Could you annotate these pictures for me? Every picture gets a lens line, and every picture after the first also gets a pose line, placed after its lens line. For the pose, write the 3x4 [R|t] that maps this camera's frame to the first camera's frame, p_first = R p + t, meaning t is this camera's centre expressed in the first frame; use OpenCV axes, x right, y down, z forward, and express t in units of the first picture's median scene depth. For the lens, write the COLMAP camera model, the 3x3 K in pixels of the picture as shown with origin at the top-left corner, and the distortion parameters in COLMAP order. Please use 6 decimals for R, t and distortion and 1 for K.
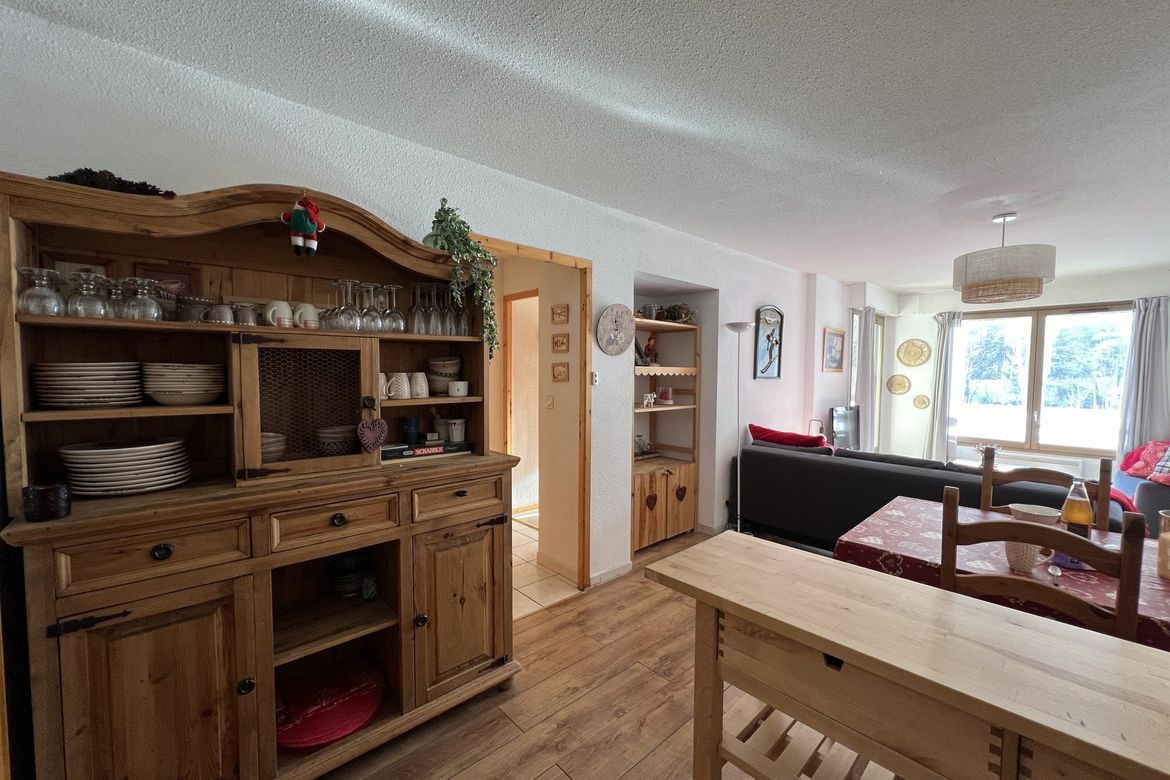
lens RADIAL K [[468.8, 0, 583.7], [0, 468.8, 394.2], [0, 0, 1]] dist [-0.000990, -0.000382]
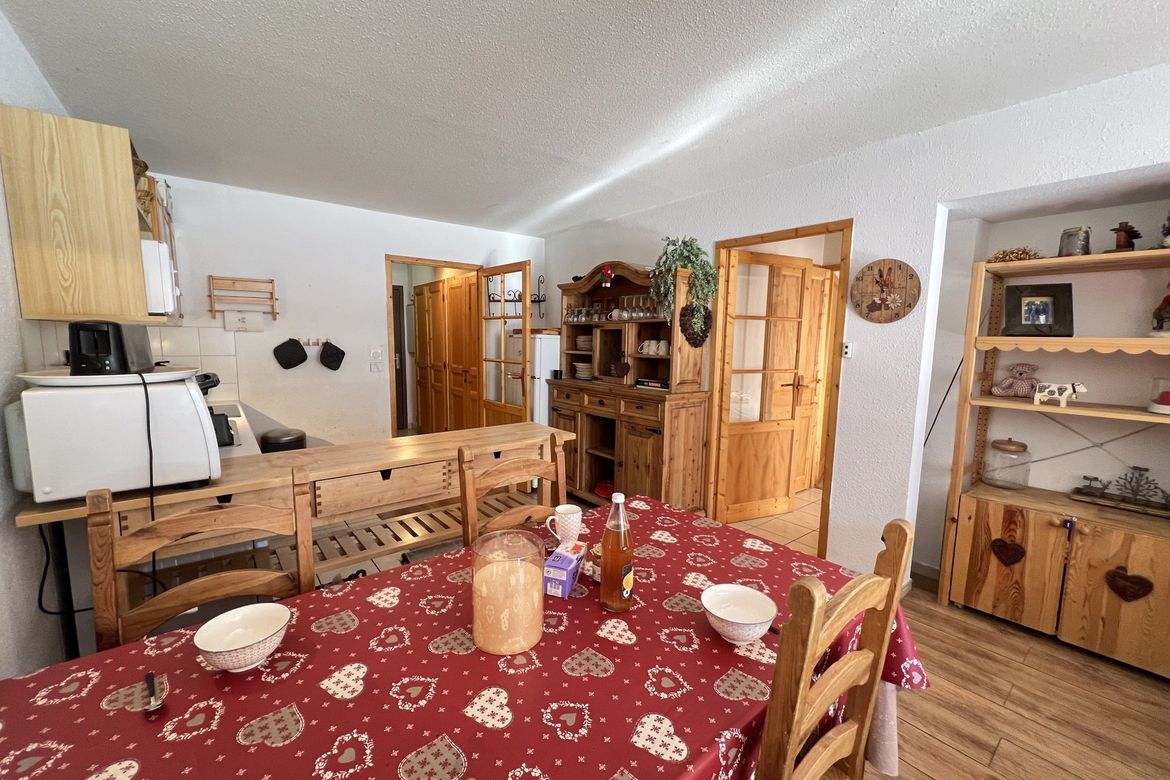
lens RADIAL K [[468.8, 0, 583.7], [0, 468.8, 394.2], [0, 0, 1]] dist [-0.000990, -0.000382]
pose [[-0.068378, 0.112639, -0.991280, 1.502274], [-0.064686, 0.991015, 0.117070, -0.034826], [0.995560, 0.072127, -0.060478, 0.873386]]
